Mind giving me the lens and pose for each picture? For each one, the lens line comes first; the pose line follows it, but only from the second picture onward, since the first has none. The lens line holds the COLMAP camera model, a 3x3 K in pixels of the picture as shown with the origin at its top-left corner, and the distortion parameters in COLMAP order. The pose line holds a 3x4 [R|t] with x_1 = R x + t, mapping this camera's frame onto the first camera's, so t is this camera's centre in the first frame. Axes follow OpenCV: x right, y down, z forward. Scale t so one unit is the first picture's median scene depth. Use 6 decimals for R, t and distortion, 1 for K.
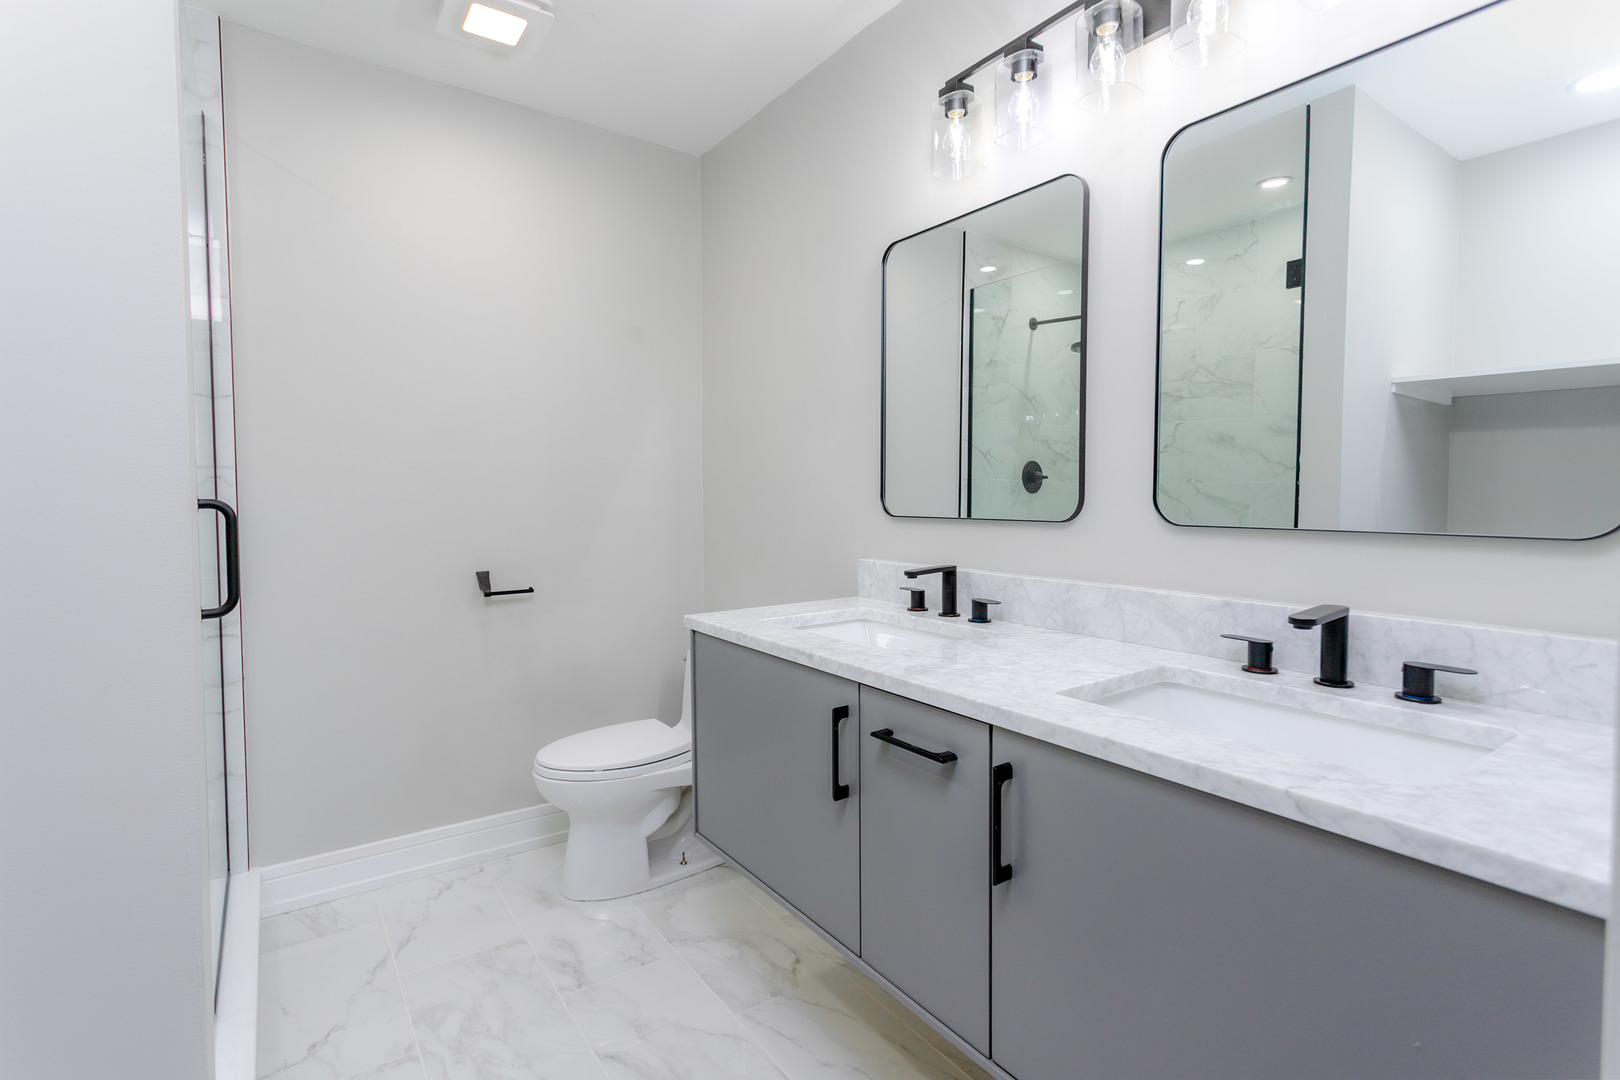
lens RADIAL K [[764.4, 0, 810.0], [0, 764.4, 540.0], [0, 0, 1]] dist [0.004144, 0.000354]
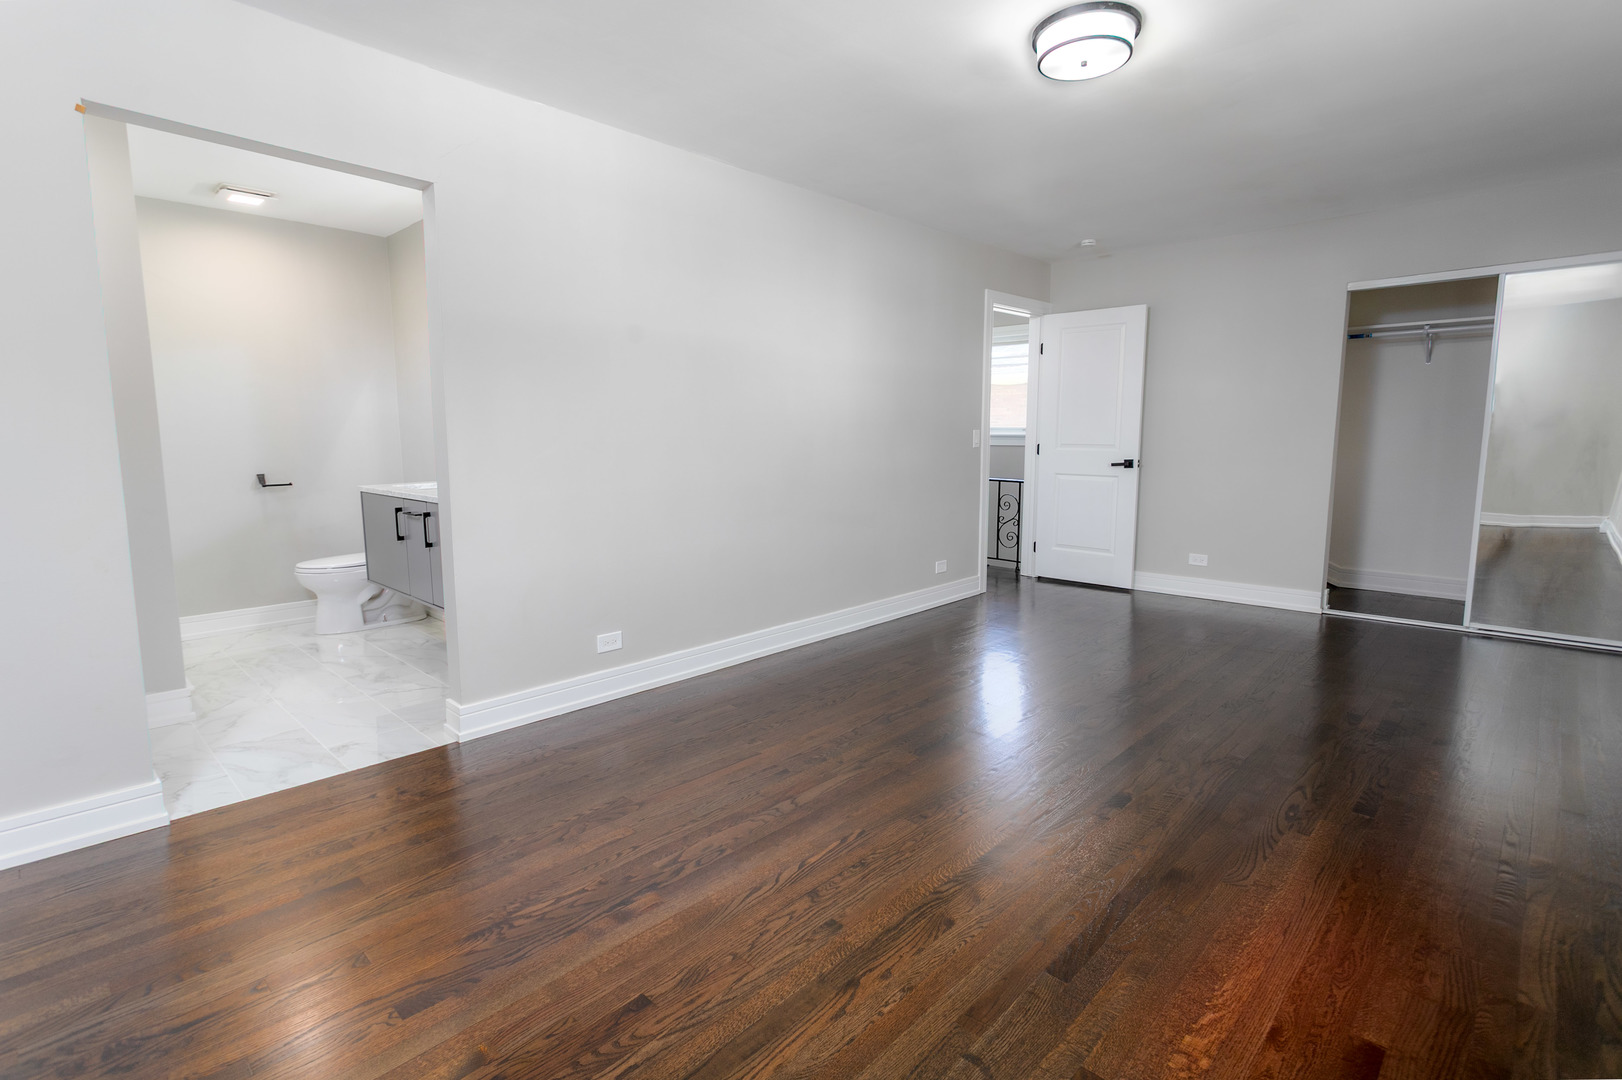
lens RADIAL K [[765.4, 0, 811.0], [0, 765.4, 540.0], [0, 0, 1]] dist [0.004144, 0.000354]
pose [[0.980391, -0.027961, 0.195069, 0.551410], [0.012605, 0.996754, 0.079521, 0.073782], [-0.196659, -0.075502, 0.977561, -1.174161]]
